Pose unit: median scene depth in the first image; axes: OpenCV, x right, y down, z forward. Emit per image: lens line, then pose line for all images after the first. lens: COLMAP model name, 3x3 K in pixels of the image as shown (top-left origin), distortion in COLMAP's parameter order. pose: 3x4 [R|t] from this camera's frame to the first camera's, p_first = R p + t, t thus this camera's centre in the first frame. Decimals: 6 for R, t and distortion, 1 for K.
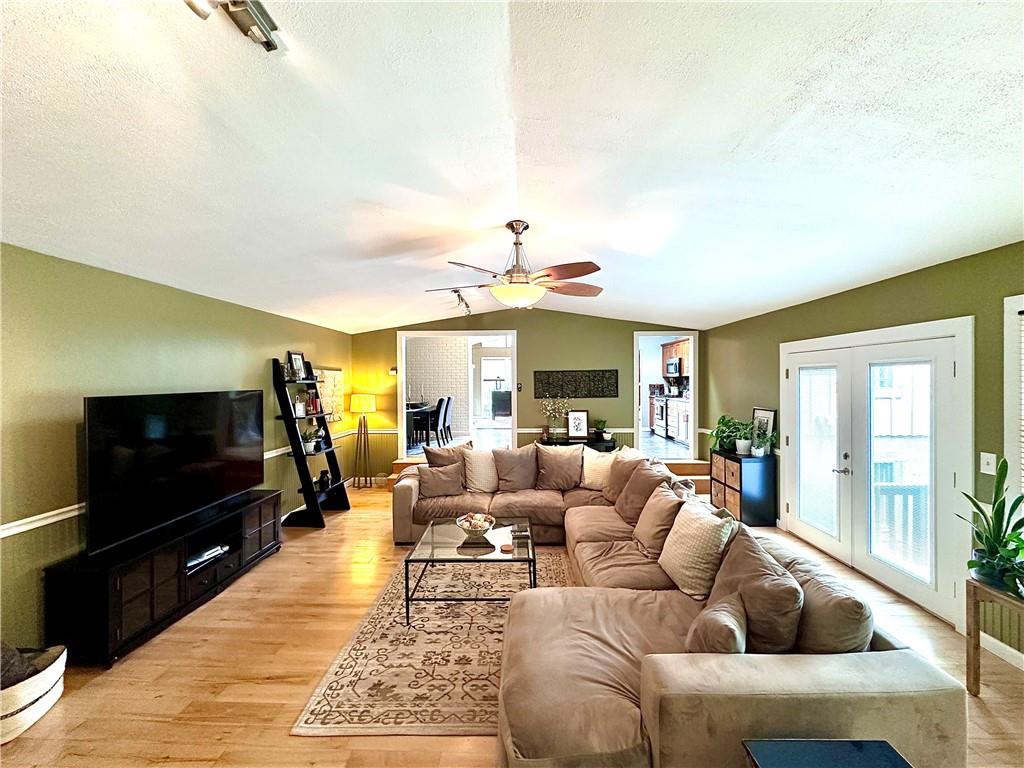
lens RADIAL K [[409.9, 0, 511.2], [0, 409.9, 381.4], [0, 0, 1]] dist [-0.002335, 0.001754]
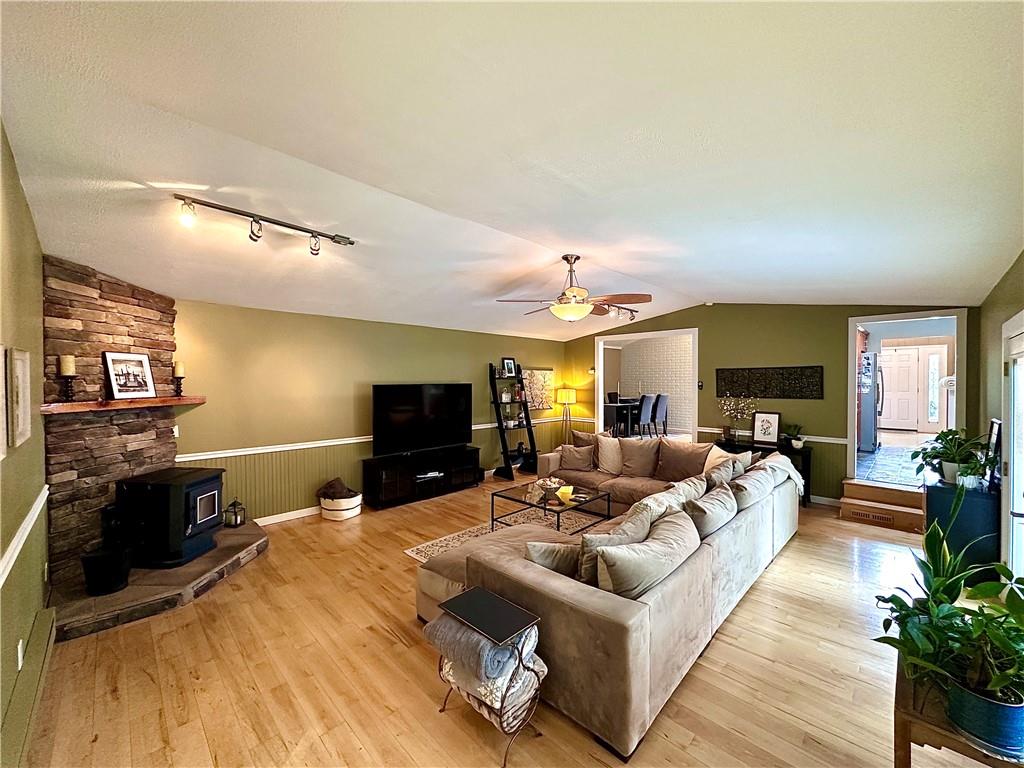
lens RADIAL K [[409.9, 0, 514.0], [0, 409.9, 381.9], [0, 0, 1]] dist [-0.002335, 0.001754]
pose [[0.729463, 0.008573, -0.683967, 0.518215], [-0.005099, 0.999962, 0.007096, 0.001604], [0.684002, -0.001689, 0.729479, -0.041405]]
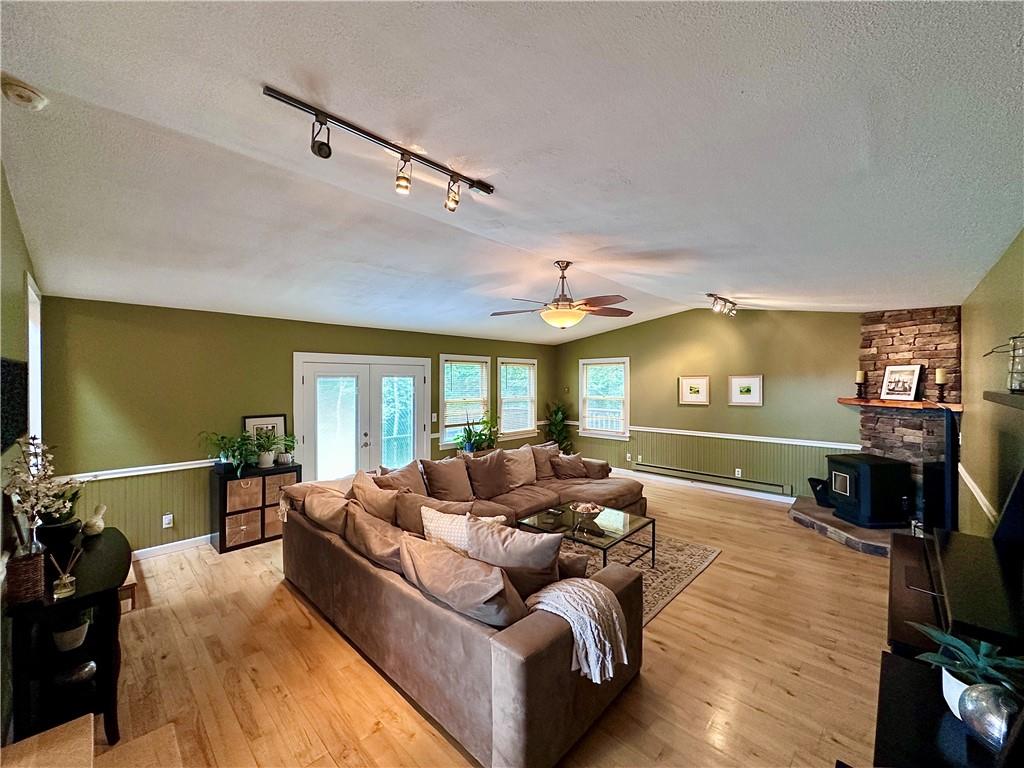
lens RADIAL K [[409.9, 0, 514.2], [0, 409.9, 380.4], [0, 0, 1]] dist [-0.002335, 0.001754]
pose [[-0.741067, 0.006676, 0.671398, -0.491775], [0.007679, 0.999969, -0.001468, -0.011973], [-0.671387, 0.004068, -0.741096, 1.379322]]
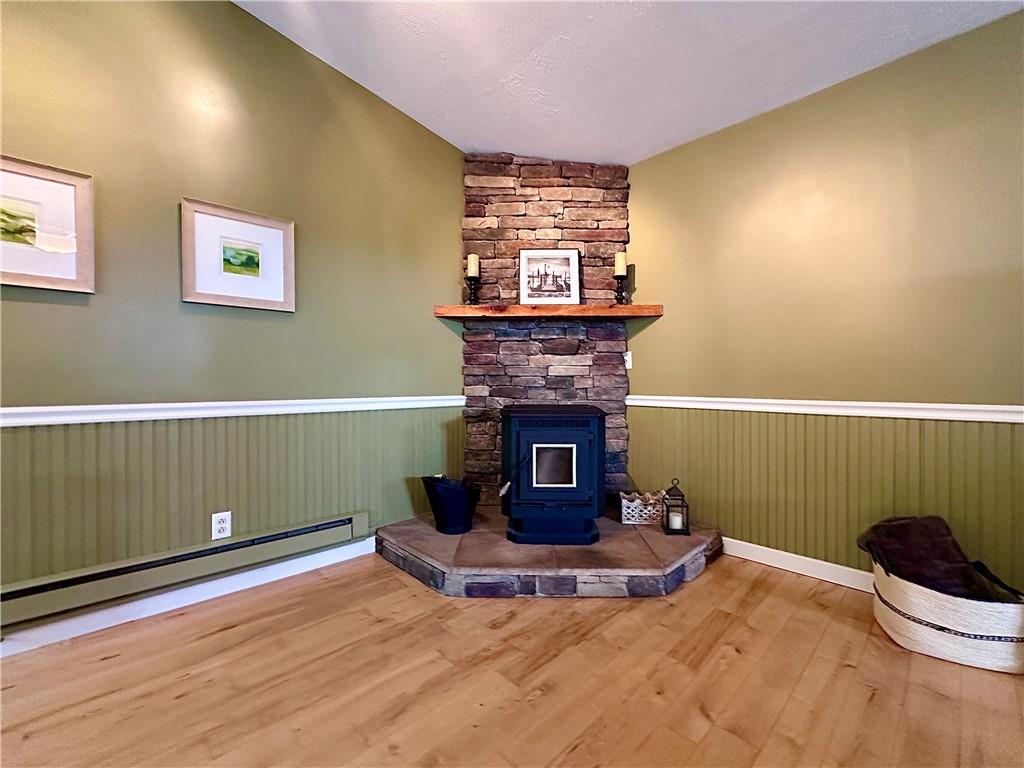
lens RADIAL K [[437.3, 0, 516.2], [0, 437.3, 382.8], [0, 0, 1]] dist [-0.001725, -0.000241]
pose [[-0.700661, 0.005365, -0.713475, -0.039447], [0.002003, 0.999983, 0.005553, 0.146417], [0.713492, 0.002462, -0.700659, 0.430880]]
